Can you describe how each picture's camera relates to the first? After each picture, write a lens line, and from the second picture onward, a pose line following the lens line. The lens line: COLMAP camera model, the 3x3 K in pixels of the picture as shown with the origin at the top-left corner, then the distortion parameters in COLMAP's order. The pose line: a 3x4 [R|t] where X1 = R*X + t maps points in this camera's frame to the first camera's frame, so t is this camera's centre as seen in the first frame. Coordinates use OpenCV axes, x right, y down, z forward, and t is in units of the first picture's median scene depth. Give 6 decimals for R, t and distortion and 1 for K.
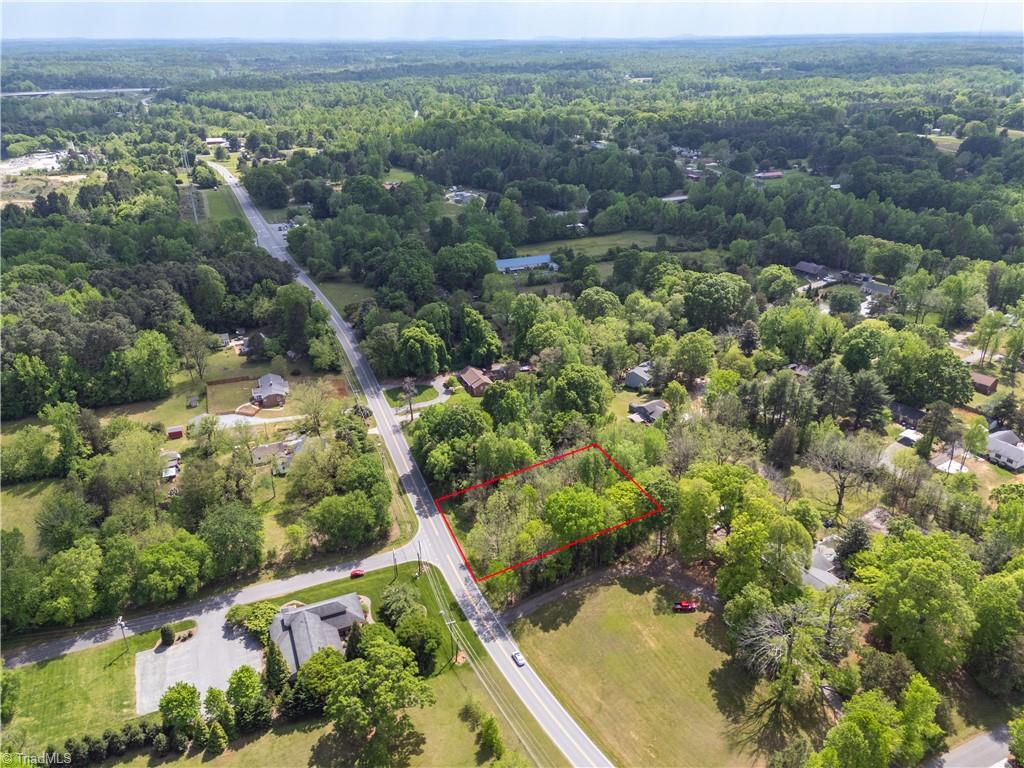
lens RADIAL K [[747.1, 0, 512.9], [0, 747.1, 382.6], [0, 0, 1]] dist [0.062188, 0.001360]
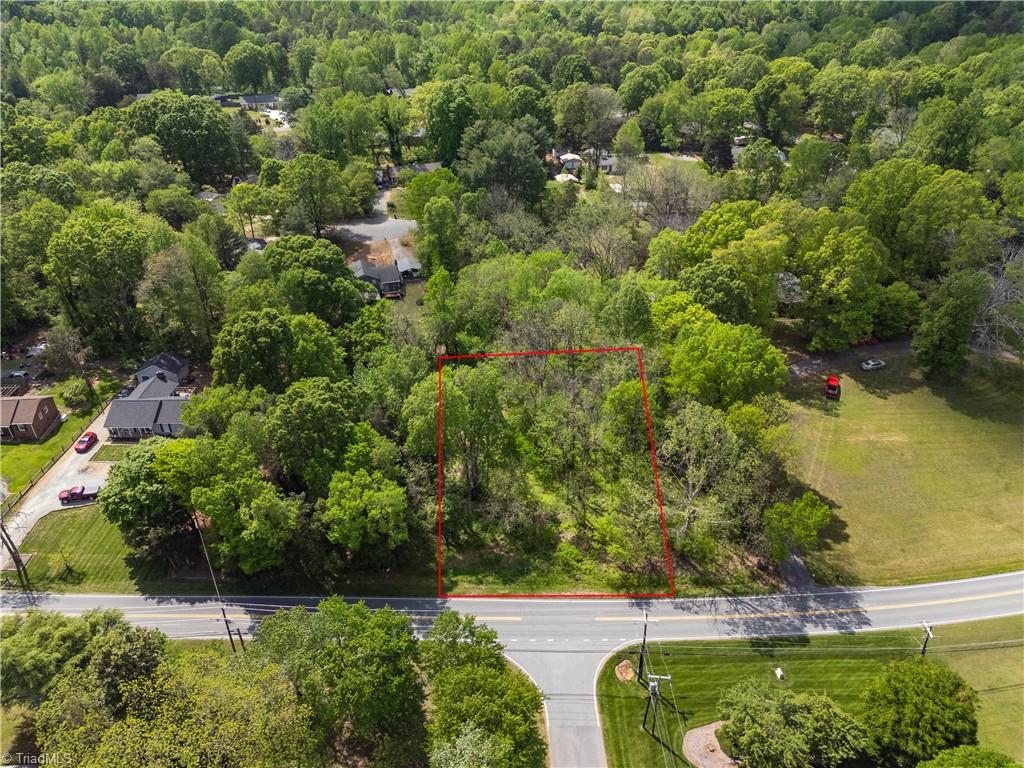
lens RADIAL K [[747.1, 0, 512.9], [0, 747.1, 382.6], [0, 0, 1]] dist [0.062188, 0.001360]
pose [[0.355735, -0.495923, 0.792158, -0.438440], [0.405804, 0.845494, 0.347078, -0.079002], [-0.841888, 0.197993, 0.502019, 0.863796]]
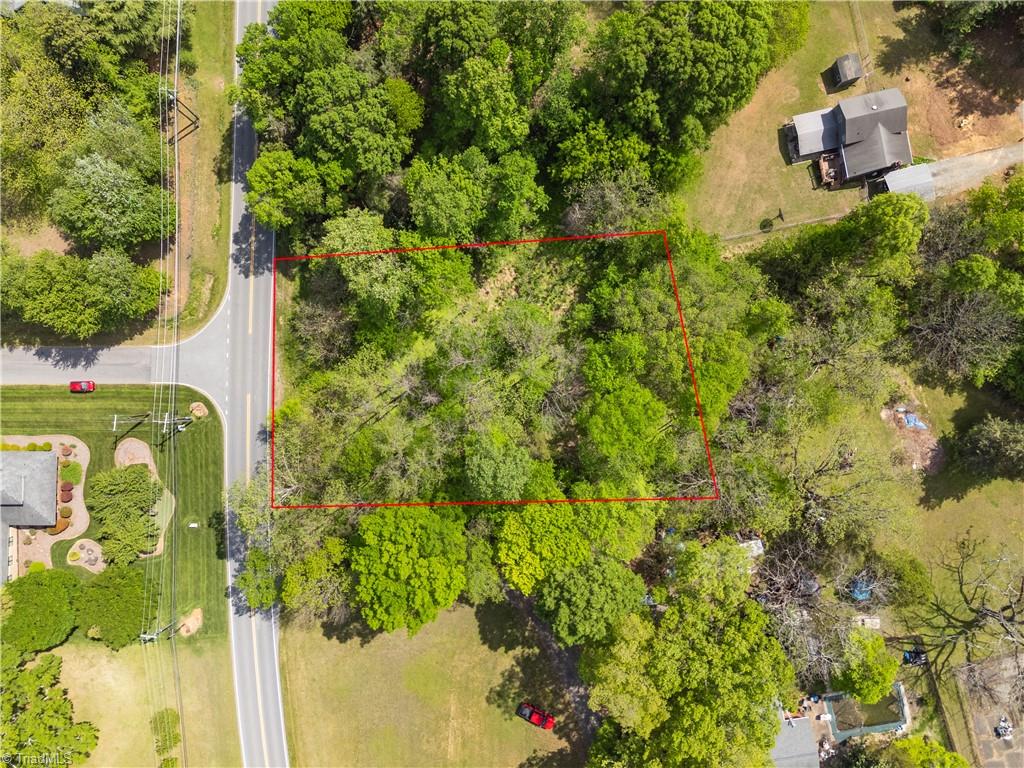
lens RADIAL K [[747.1, 0, 512.9], [0, 747.1, 382.6], [0, 0, 1]] dist [0.062188, 0.001360]
pose [[0.917121, 0.398502, -0.009237, 0.105052], [-0.161296, 0.392203, 0.905627, -0.347482], [0.364517, -0.829079, 0.423975, 0.926616]]
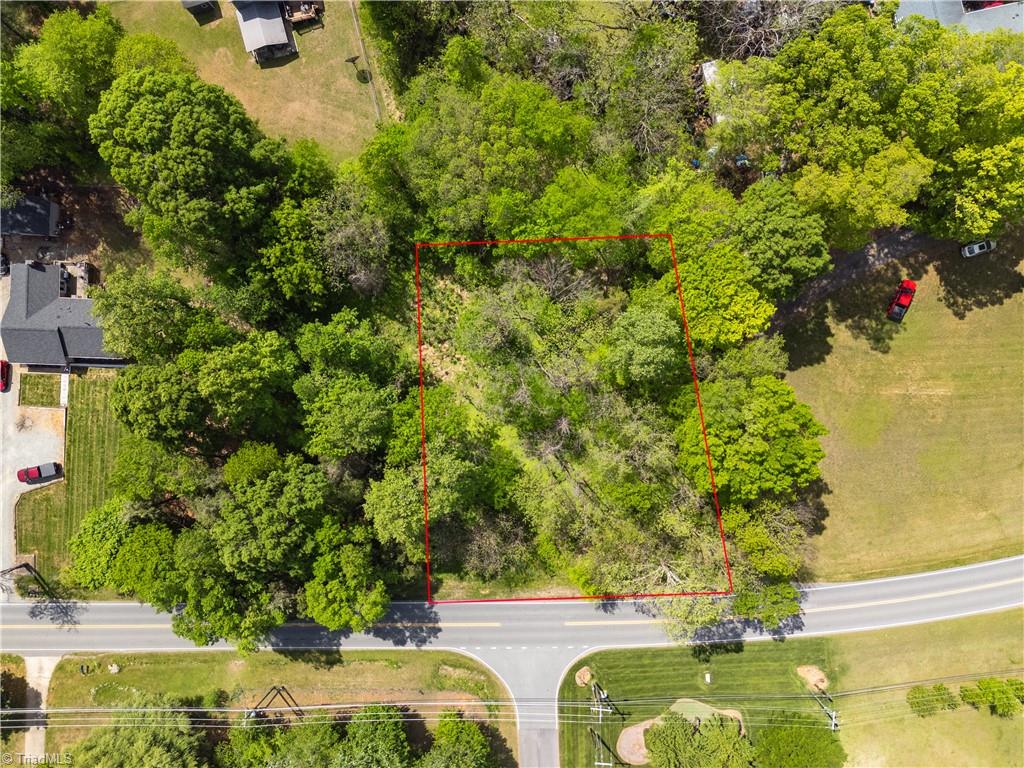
lens RADIAL K [[747.1, 0, 512.9], [0, 747.1, 382.6], [0, 0, 1]] dist [0.062188, 0.001360]
pose [[0.361646, -0.932284, -0.007658, 0.066863], [0.408036, 0.150886, 0.900411, -0.313575], [-0.838283, -0.328754, 0.434973, 0.944749]]
